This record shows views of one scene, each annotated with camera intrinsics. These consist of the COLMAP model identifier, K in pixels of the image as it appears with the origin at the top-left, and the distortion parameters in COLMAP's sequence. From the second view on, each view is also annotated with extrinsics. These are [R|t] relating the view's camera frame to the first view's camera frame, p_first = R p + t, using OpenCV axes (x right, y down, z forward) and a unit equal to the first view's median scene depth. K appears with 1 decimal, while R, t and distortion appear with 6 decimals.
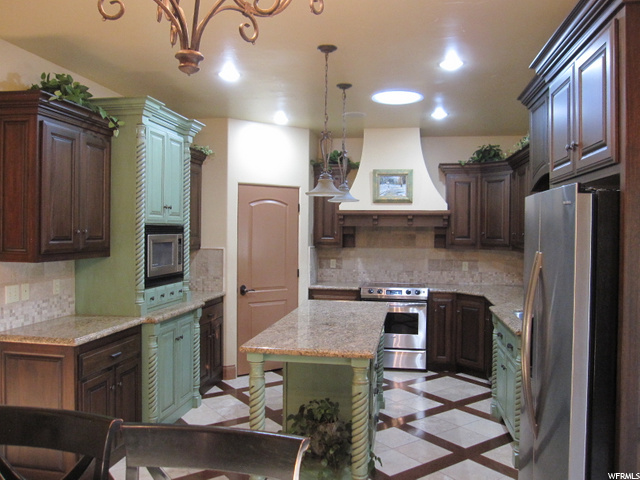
lens RADIAL K [[521.8, 0, 320.0], [0, 521.8, 240.0], [0, 0, 1]] dist [-0.077390, 0.038081]
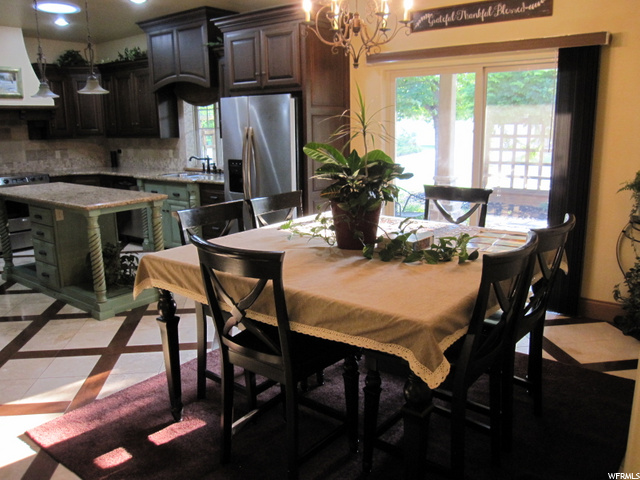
lens RADIAL K [[521.8, 0, 320.0], [0, 521.8, 240.0], [0, 0, 1]] dist [-0.077390, 0.038081]
pose [[0.475111, -0.202912, 0.856210, -0.501470], [0.029341, 0.976161, 0.215057, 0.008394], [-0.879436, -0.077054, 0.469738, -0.087281]]
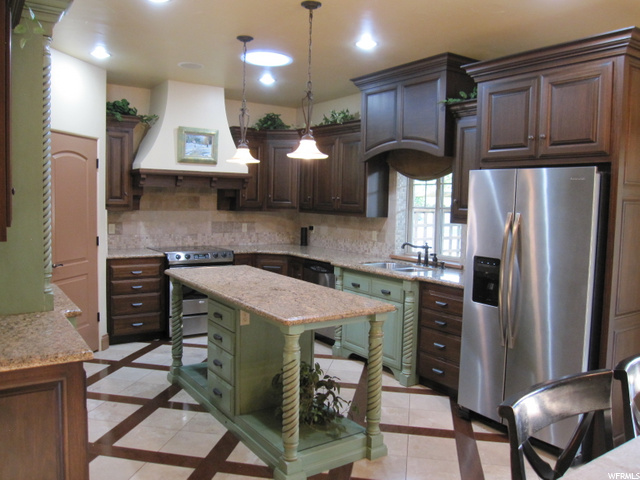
lens RADIAL K [[521.8, 0, 320.0], [0, 521.8, 240.0], [0, 0, 1]] dist [-0.077390, 0.038081]
pose [[0.721742, -0.044996, 0.690698, -0.357356], [-0.007657, 0.997305, 0.072972, -0.002225], [-0.692120, -0.057955, 0.719452, 0.149913]]
